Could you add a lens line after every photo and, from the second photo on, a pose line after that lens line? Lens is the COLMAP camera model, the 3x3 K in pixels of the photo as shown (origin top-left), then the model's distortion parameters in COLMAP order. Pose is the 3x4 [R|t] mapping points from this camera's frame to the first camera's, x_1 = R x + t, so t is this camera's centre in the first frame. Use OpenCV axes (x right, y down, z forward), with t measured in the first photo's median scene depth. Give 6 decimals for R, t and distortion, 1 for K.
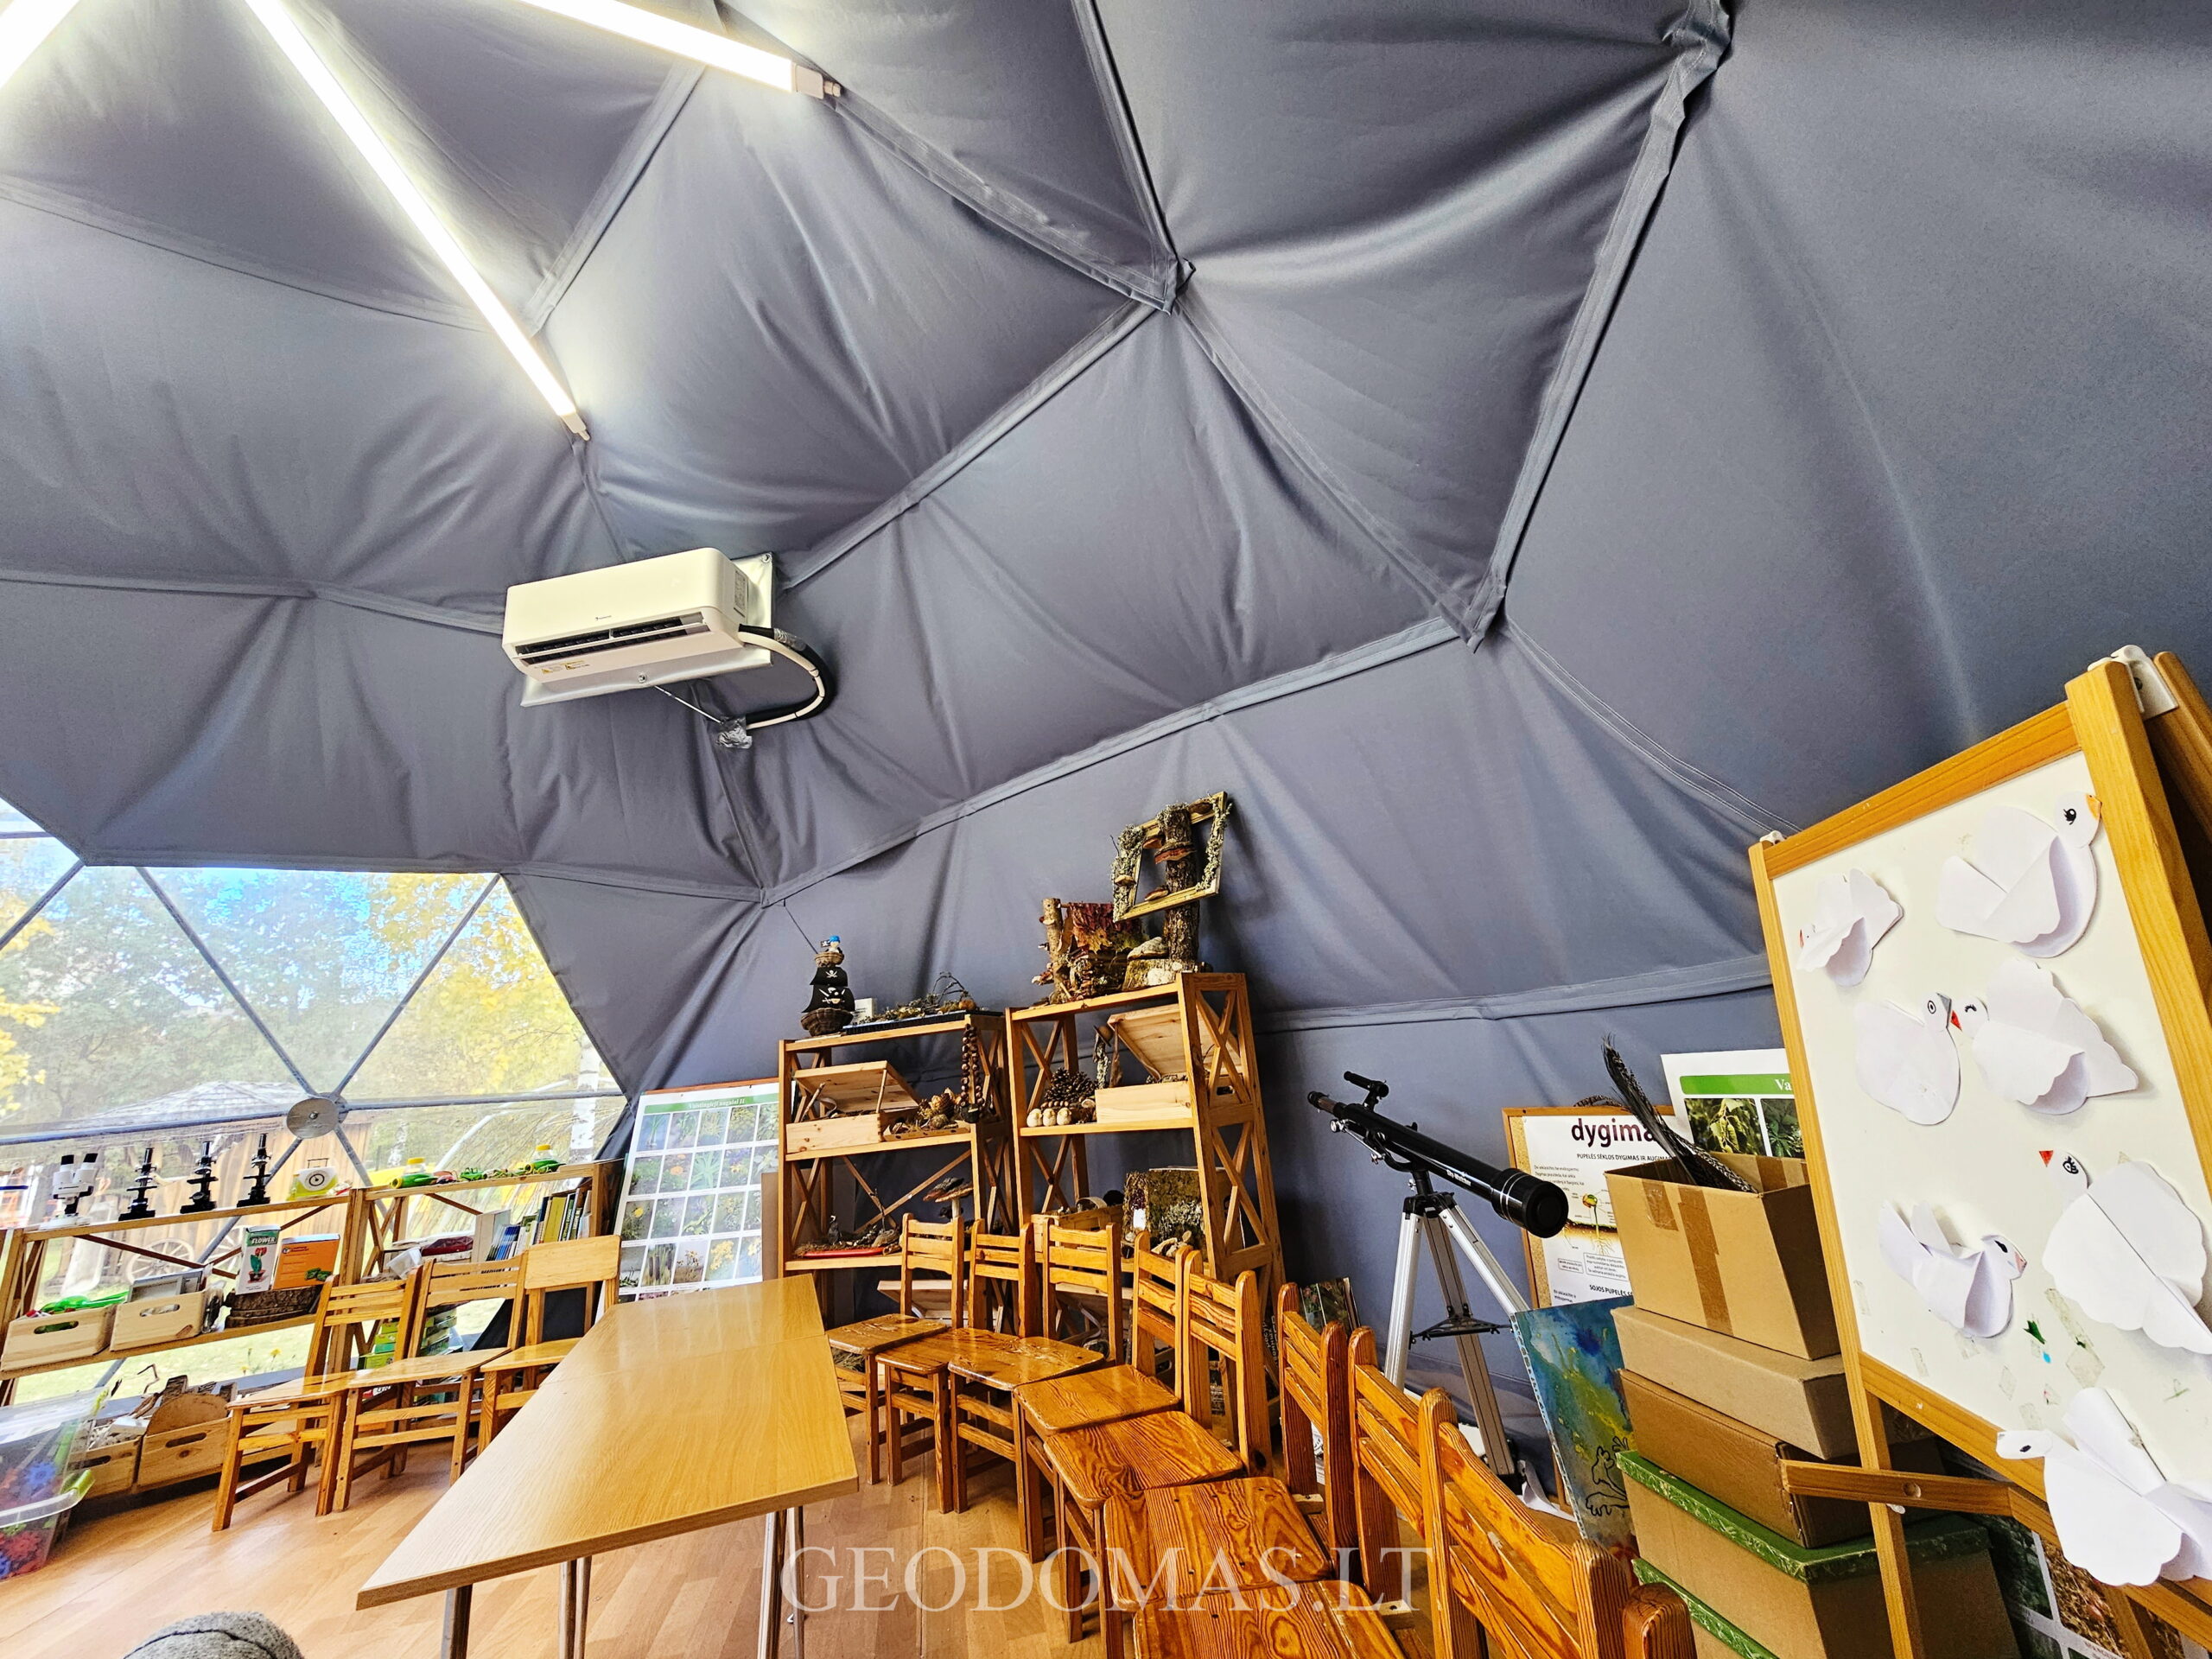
lens RADIAL K [[907.3, 0, 1113.9], [0, 907.3, 818.2], [0, 0, 1]] dist [-0.006991, 0.002772]
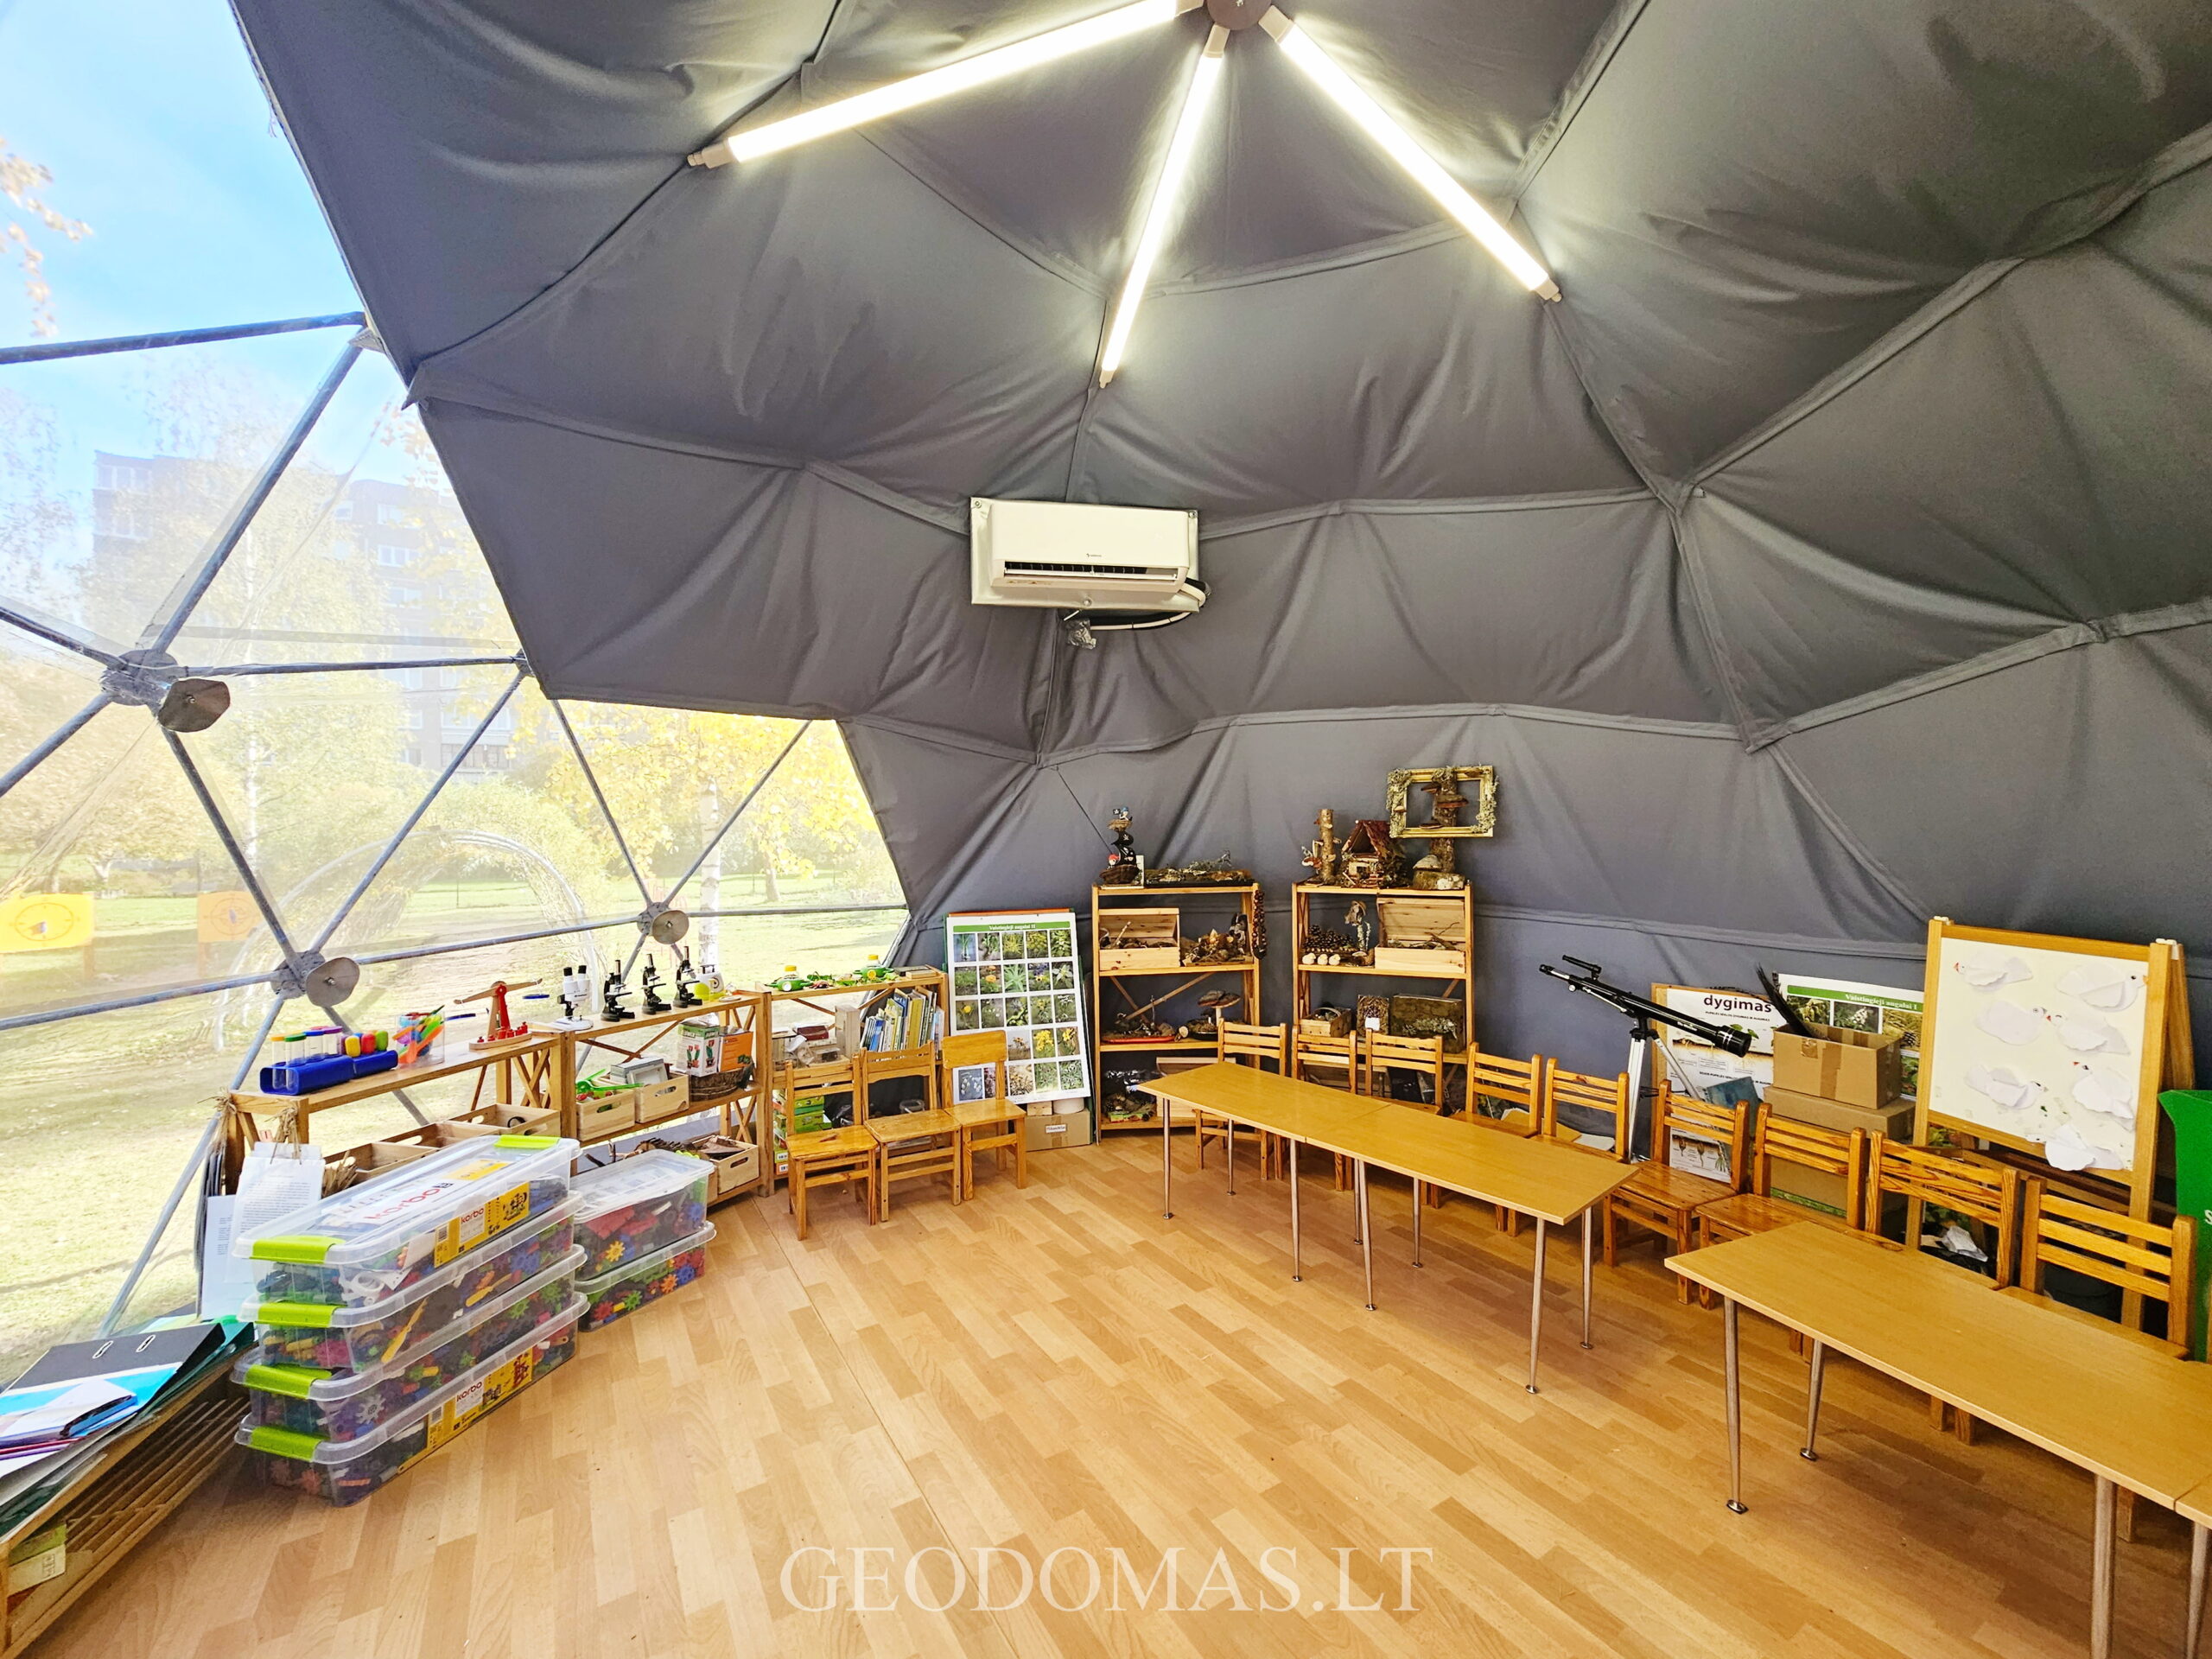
lens RADIAL K [[907.3, 0, 1113.9], [0, 907.3, 818.2], [0, 0, 1]] dist [-0.006991, 0.002772]
pose [[0.928834, 0.084136, 0.360816, -0.868525], [-0.175314, 0.957754, 0.227972, -0.155664], [-0.326392, -0.275005, 0.904345, -0.151967]]
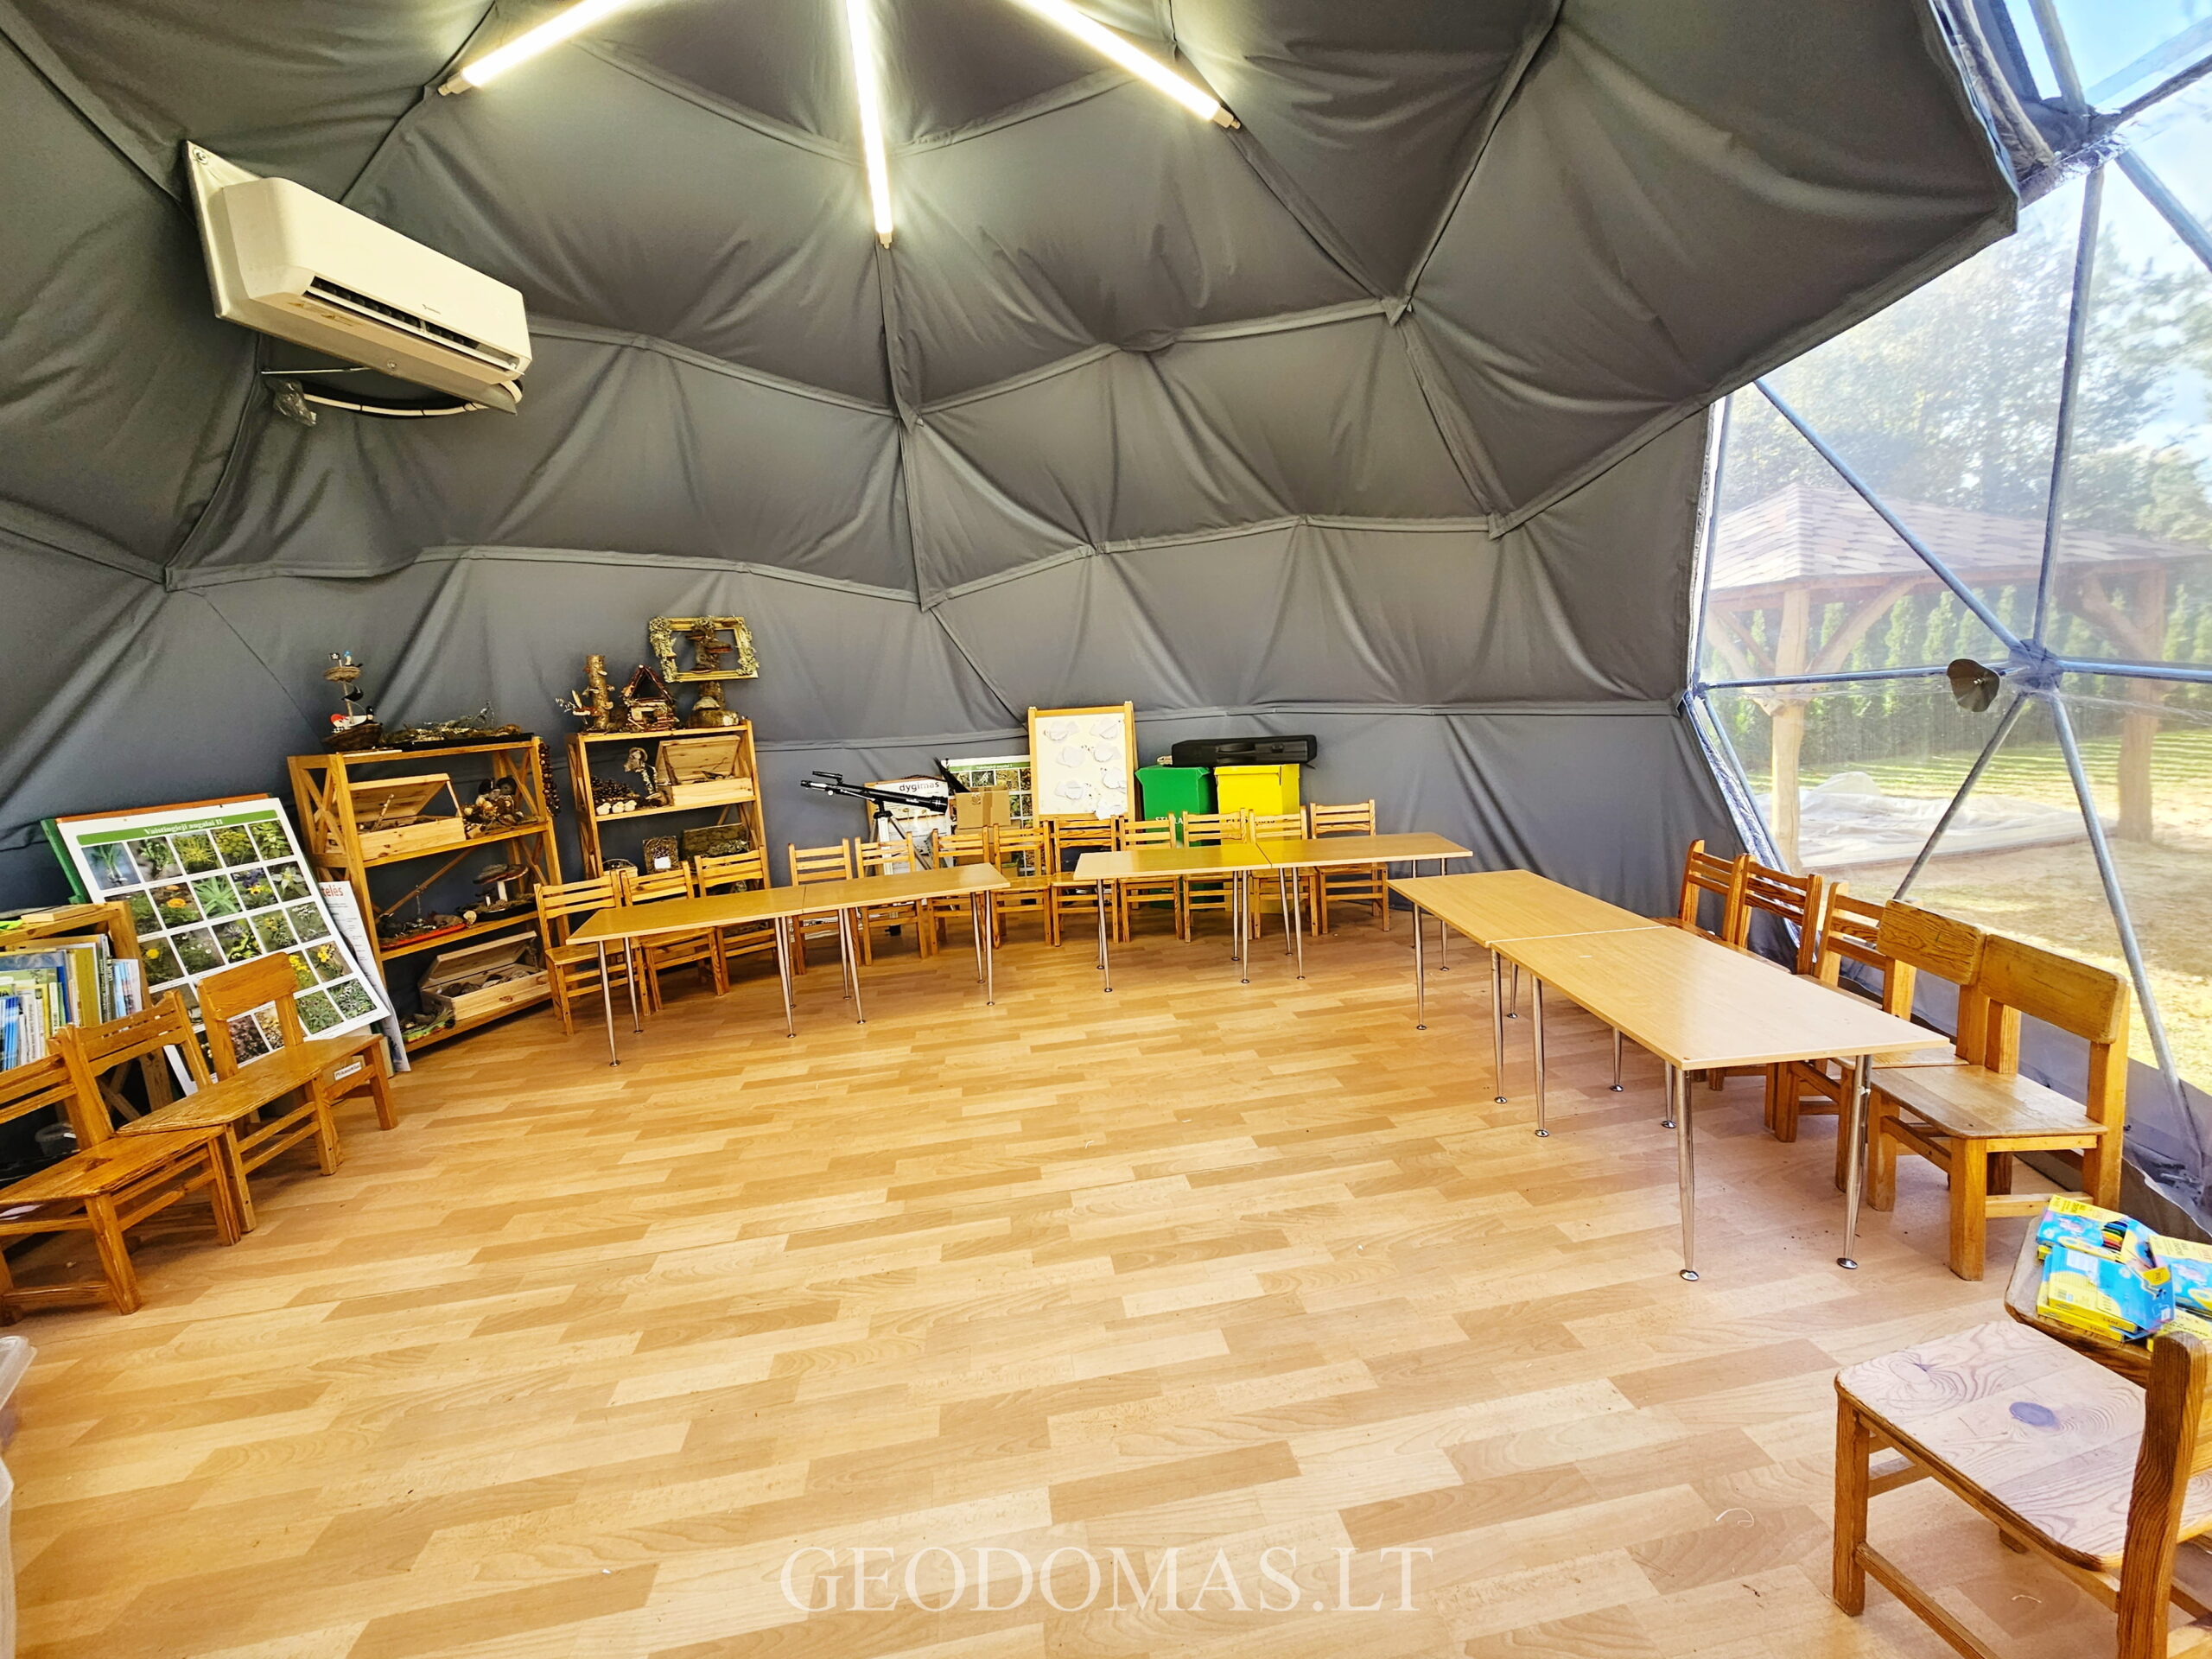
lens RADIAL K [[898.7, 0, 1112.5], [0, 898.7, 823.0], [0, 0, 1]] dist [-0.017354, 0.006242]
pose [[0.039212, -0.056935, 0.997608, -1.381751], [-0.222240, 0.972872, 0.064259, 0.075249], [-0.974203, -0.224228, 0.025495, 0.157180]]
